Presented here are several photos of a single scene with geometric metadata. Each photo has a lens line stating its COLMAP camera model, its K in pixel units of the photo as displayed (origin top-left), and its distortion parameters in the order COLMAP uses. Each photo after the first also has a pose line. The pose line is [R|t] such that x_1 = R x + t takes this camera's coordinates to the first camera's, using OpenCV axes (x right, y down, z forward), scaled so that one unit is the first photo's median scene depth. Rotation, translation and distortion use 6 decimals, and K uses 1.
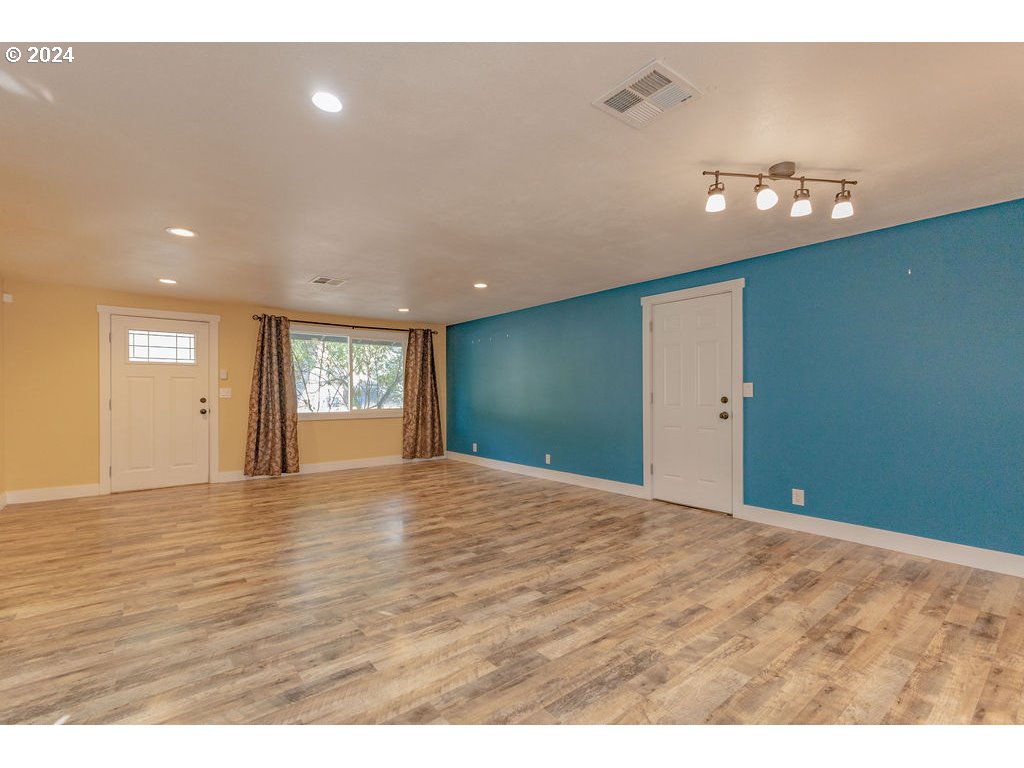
lens RADIAL K [[461.6, 0, 519.2], [0, 461.6, 389.1], [0, 0, 1]] dist [0.000269, -0.000465]
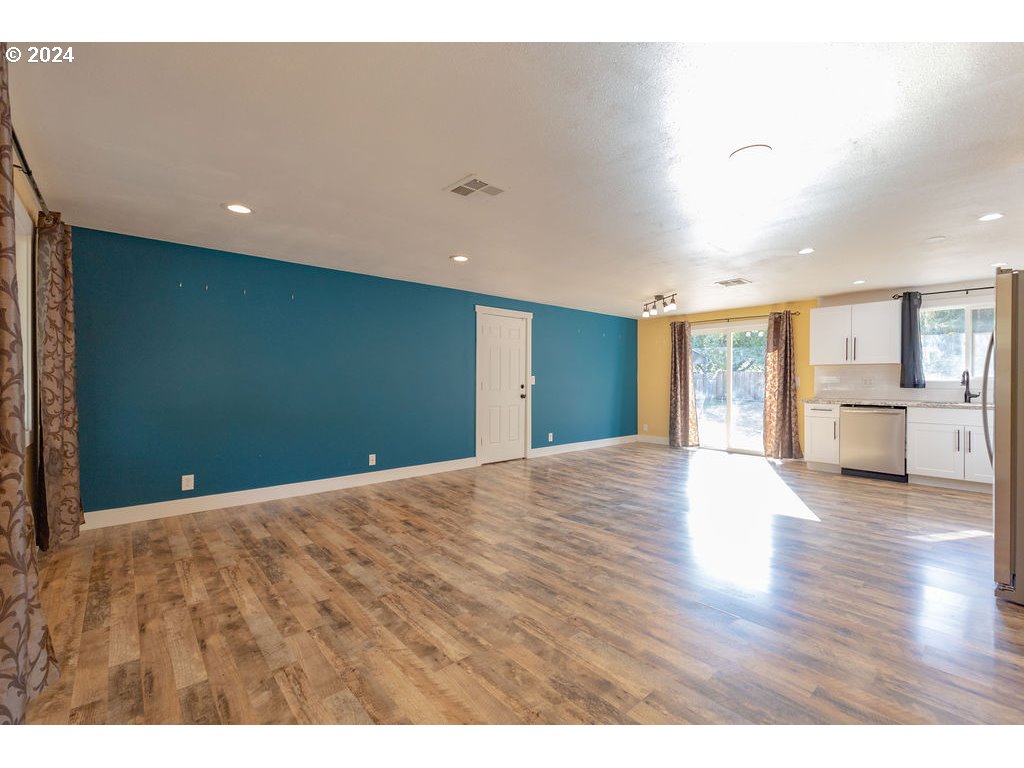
lens RADIAL K [[469.5, 0, 511.4], [0, 469.5, 381.6], [0, 0, 1]] dist [-0.000144, -0.000151]
pose [[-0.066675, -0.000172, 0.997775, -1.160821], [-0.013617, 0.999907, -0.000737, 0.008267], [-0.997682, -0.013636, -0.066671, 1.153221]]
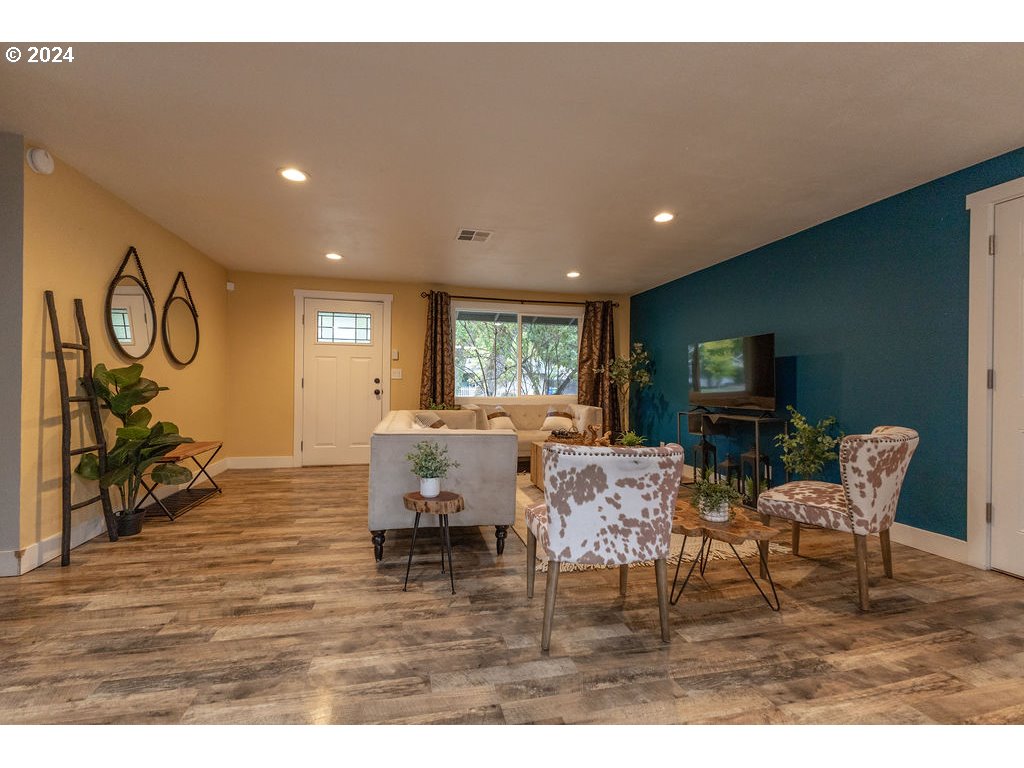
lens RADIAL K [[461.6, 0, 519.2], [0, 461.6, 389.1], [0, 0, 1]] dist [0.000269, -0.000465]
pose [[0.907646, 0.017440, -0.419373, 0.017165], [-0.010830, 0.999777, 0.018138, 0.031003], [0.419596, -0.011921, 0.907633, 0.332689]]
